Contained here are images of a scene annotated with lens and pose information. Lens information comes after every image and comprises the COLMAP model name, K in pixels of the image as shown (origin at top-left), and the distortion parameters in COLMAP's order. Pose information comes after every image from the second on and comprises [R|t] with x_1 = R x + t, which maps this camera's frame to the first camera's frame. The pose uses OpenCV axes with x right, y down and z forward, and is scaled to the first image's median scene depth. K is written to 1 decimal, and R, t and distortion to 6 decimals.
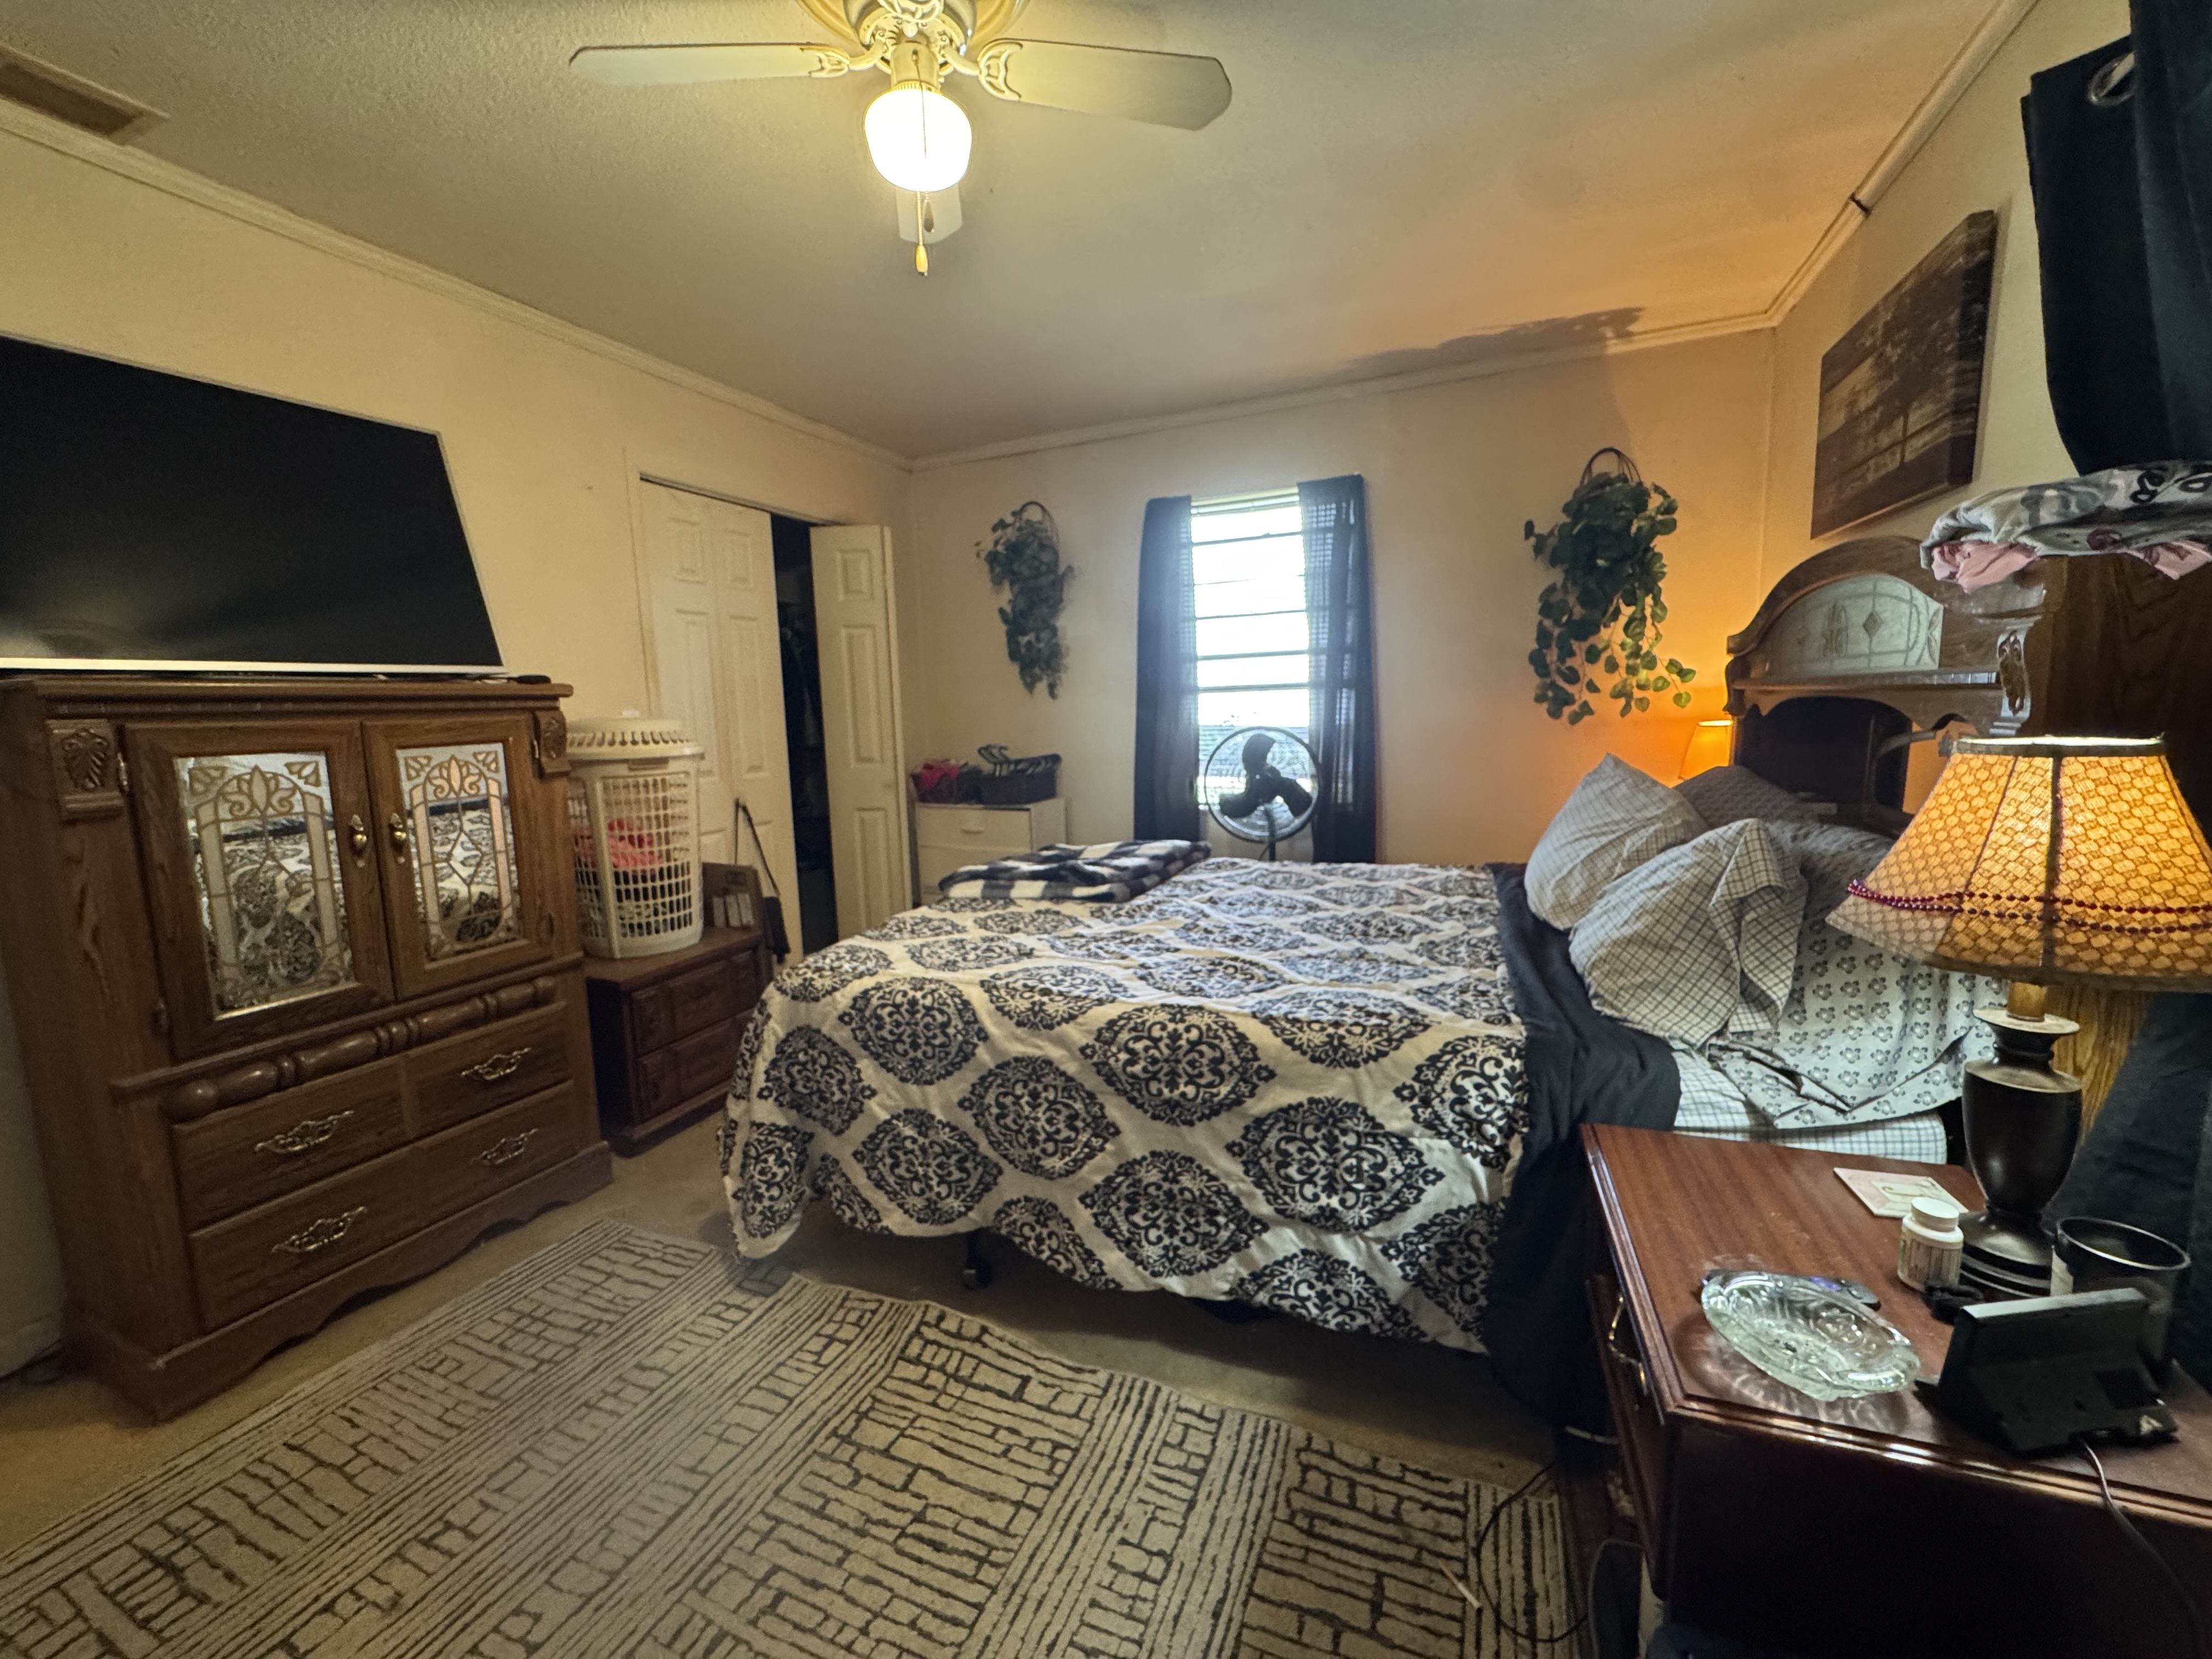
lens RADIAL K [[878.5, 0, 1100.1], [0, 878.5, 824.5], [0, 0, 1]] dist [-0.007474, 0.000402]
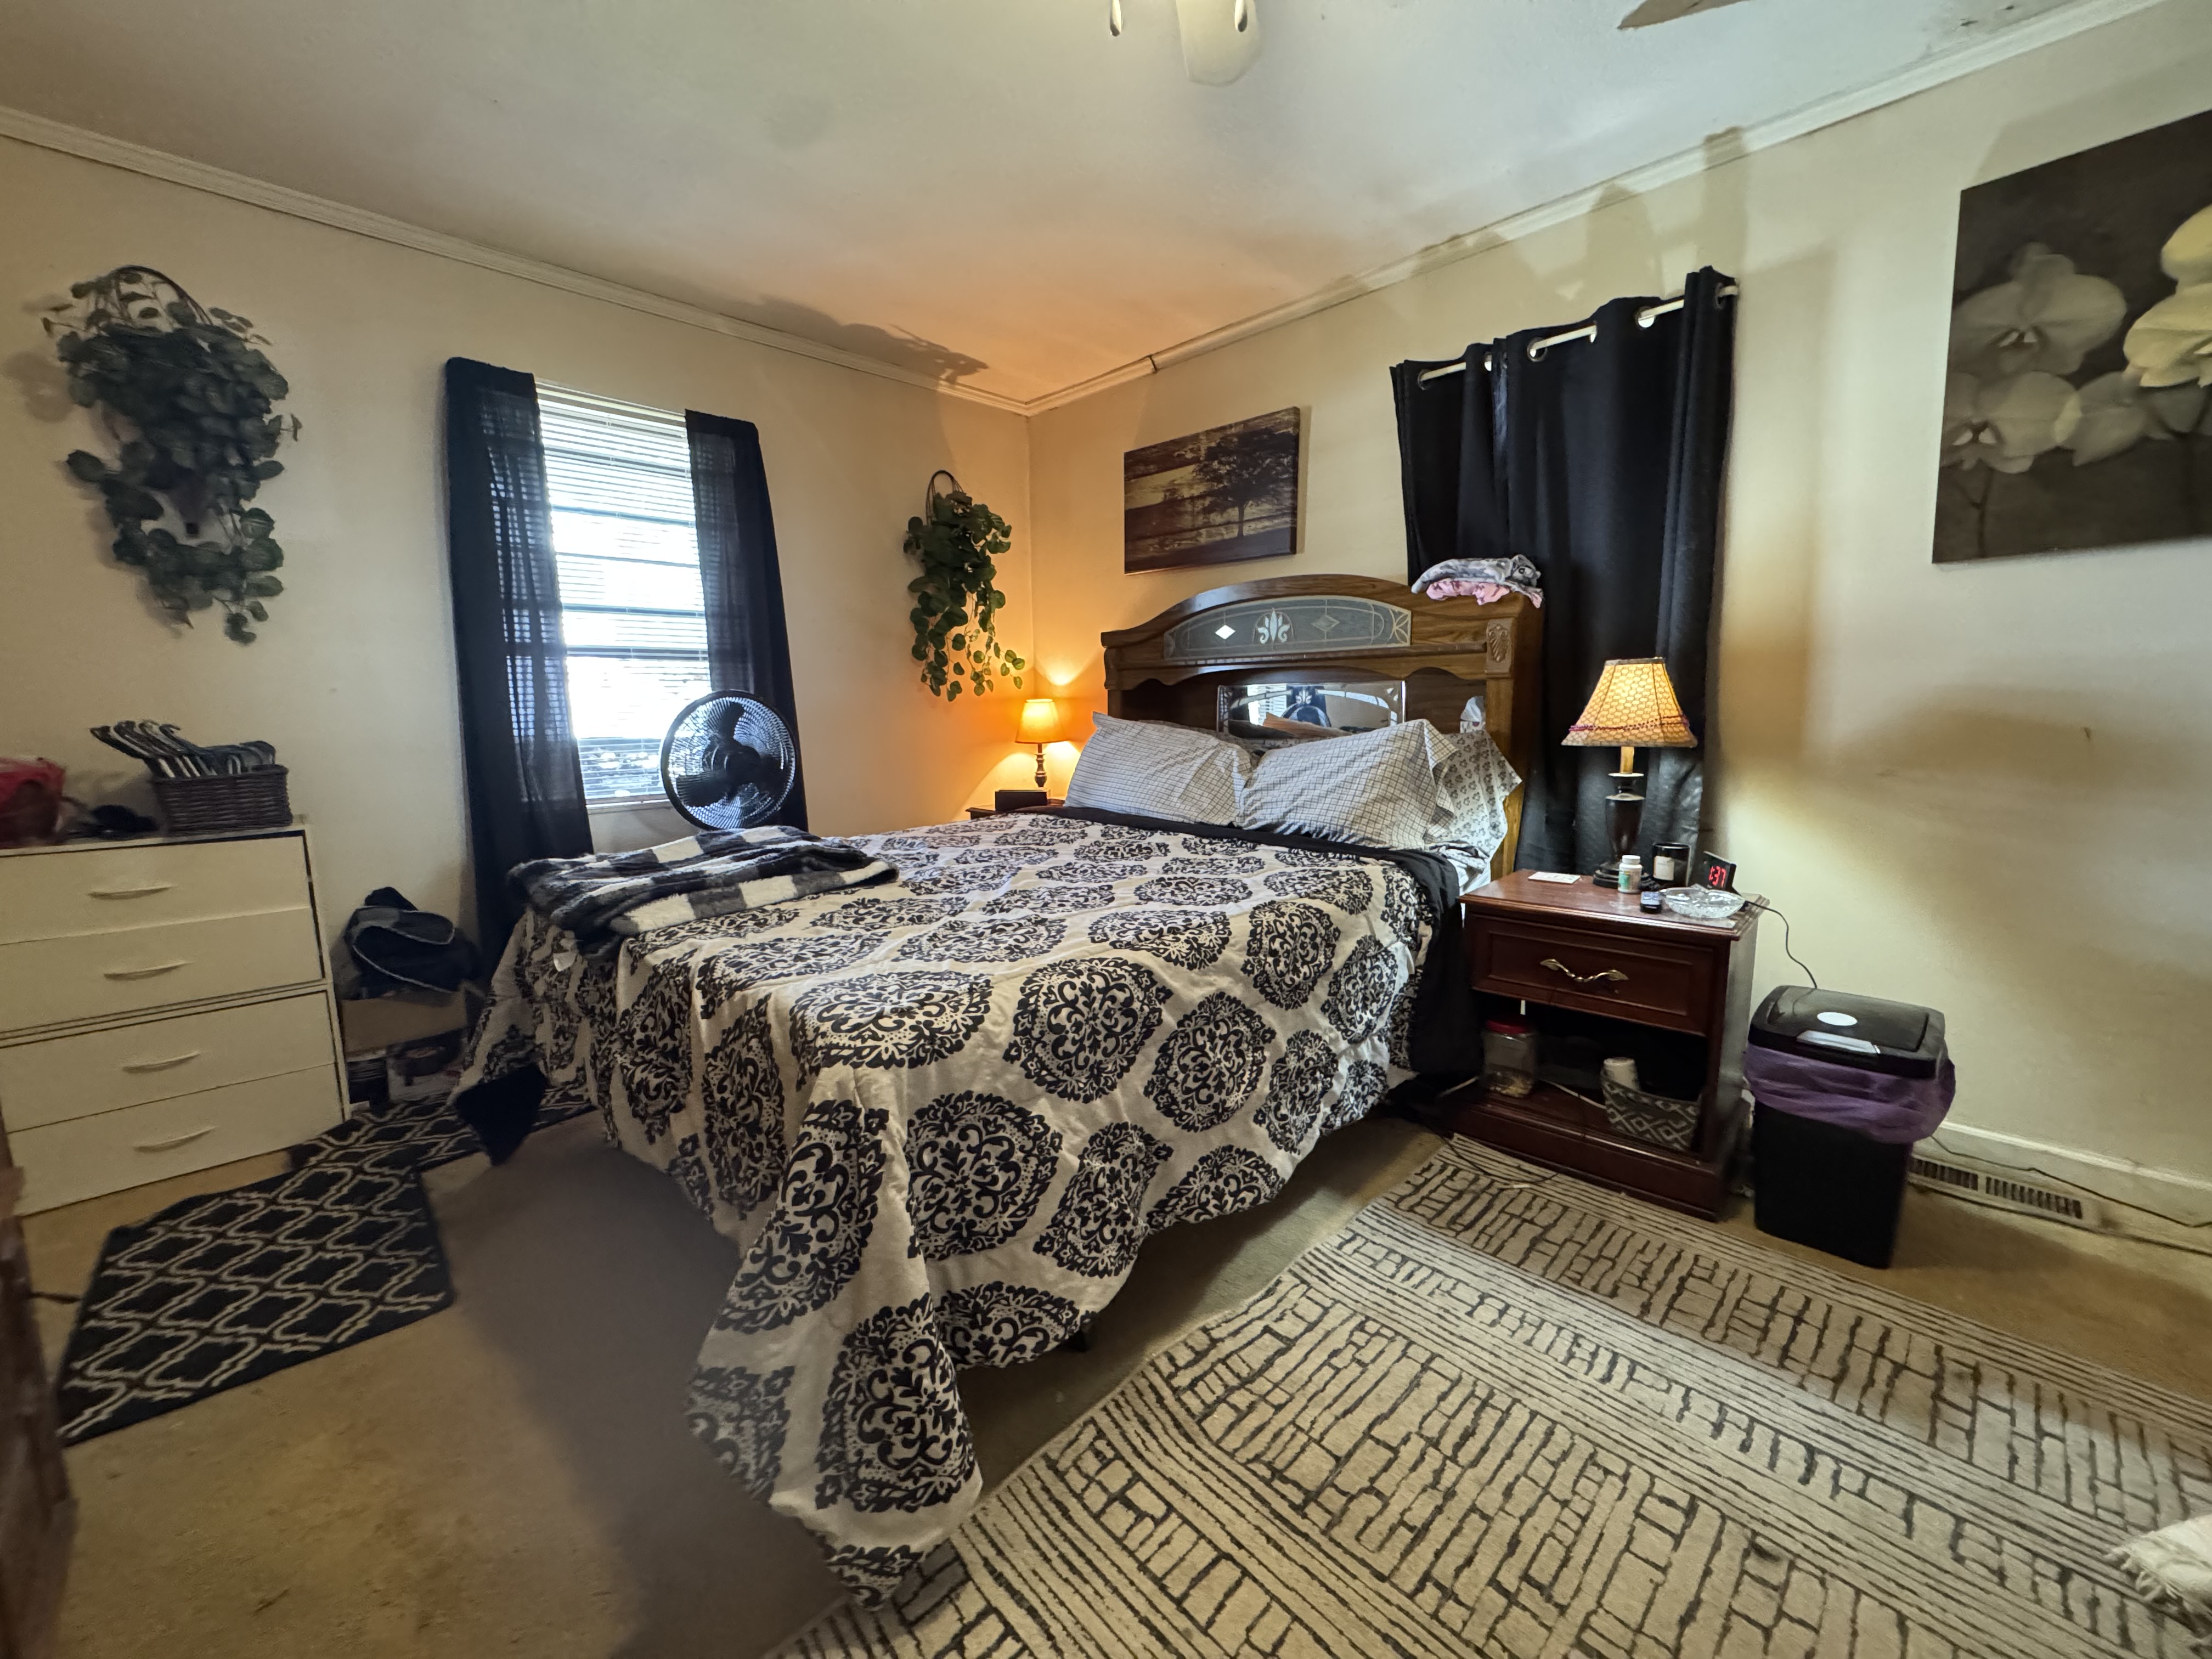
lens RADIAL K [[878.5, 0, 1100.1], [0, 878.5, 824.5], [0, 0, 1]] dist [-0.007474, 0.000402]
pose [[0.382643, -0.095054, 0.918993, -0.932826], [0.121843, 0.991197, 0.051789, 0.027019], [-0.915826, 0.092156, 0.390857, 0.725575]]
